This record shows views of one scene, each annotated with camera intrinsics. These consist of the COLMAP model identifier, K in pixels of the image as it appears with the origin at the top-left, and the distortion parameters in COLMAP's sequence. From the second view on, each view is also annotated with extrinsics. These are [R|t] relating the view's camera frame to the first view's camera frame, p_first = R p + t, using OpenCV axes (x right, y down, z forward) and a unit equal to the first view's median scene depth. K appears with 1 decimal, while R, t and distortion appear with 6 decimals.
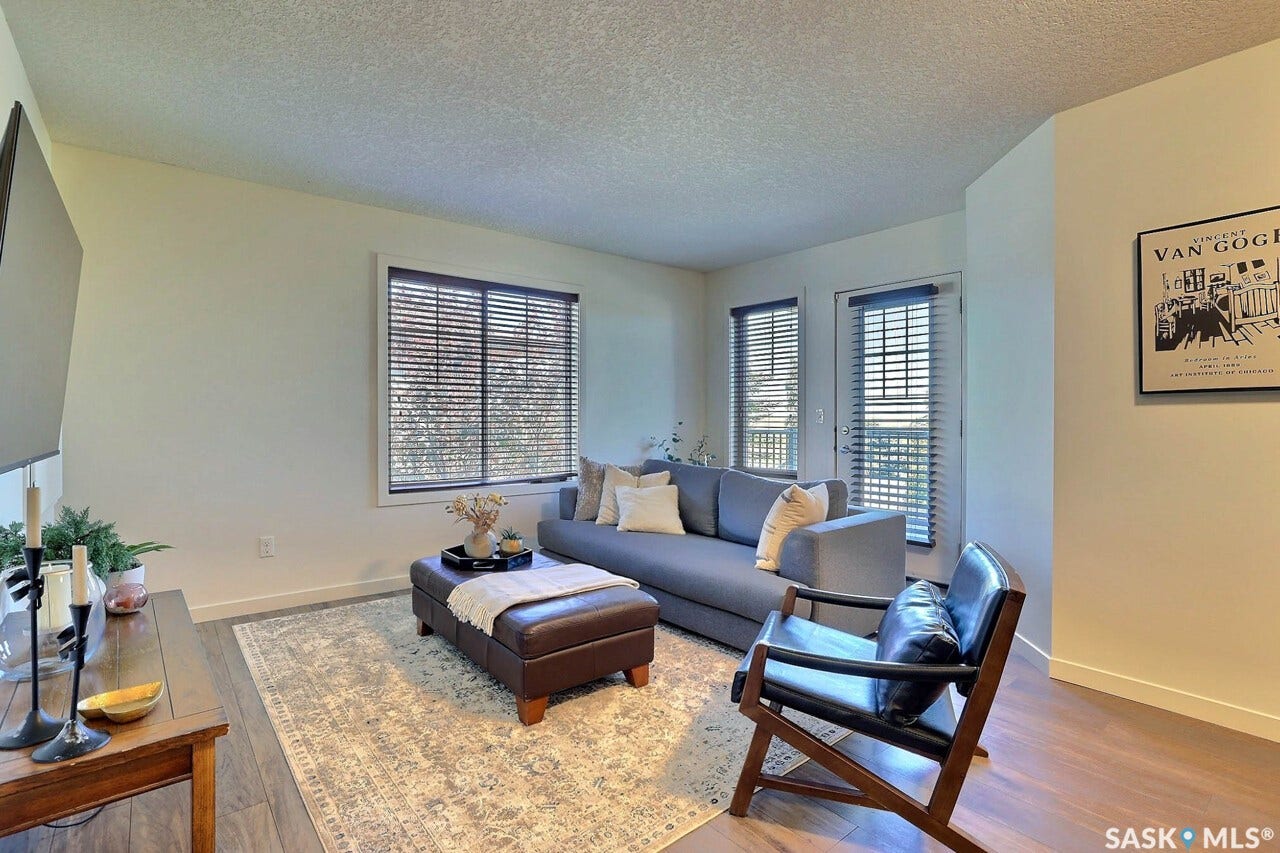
lens RADIAL K [[619.6, 0, 641.1], [0, 619.6, 421.7], [0, 0, 1]] dist [-0.019166, 0.002156]
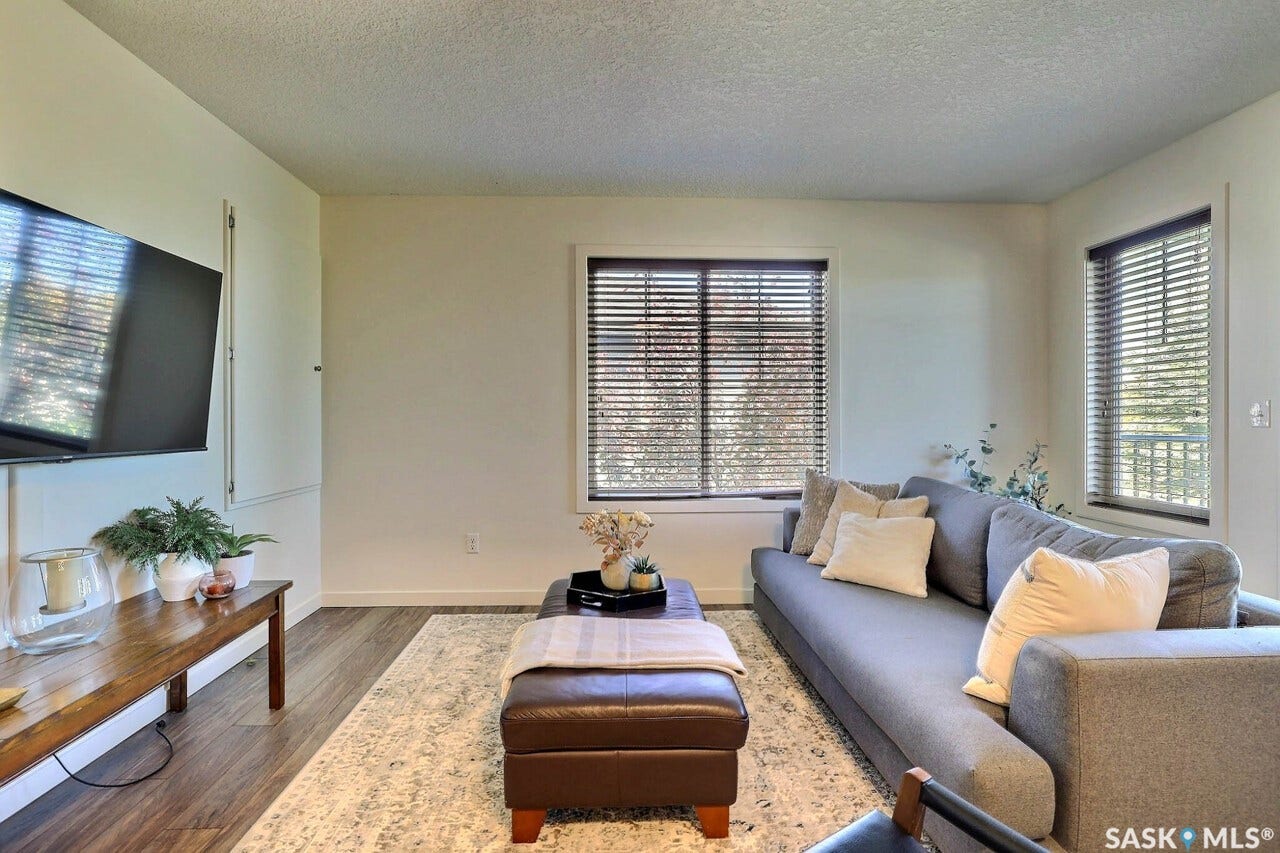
lens RADIAL K [[619.6, 0, 638.9], [0, 619.6, 418.8], [0, 0, 1]] dist [-0.019166, 0.002156]
pose [[0.799160, -0.000378, -0.601119, 0.214372], [-0.002477, 0.999989, -0.003922, -0.002526], [0.601114, 0.004623, 0.799150, 0.293270]]
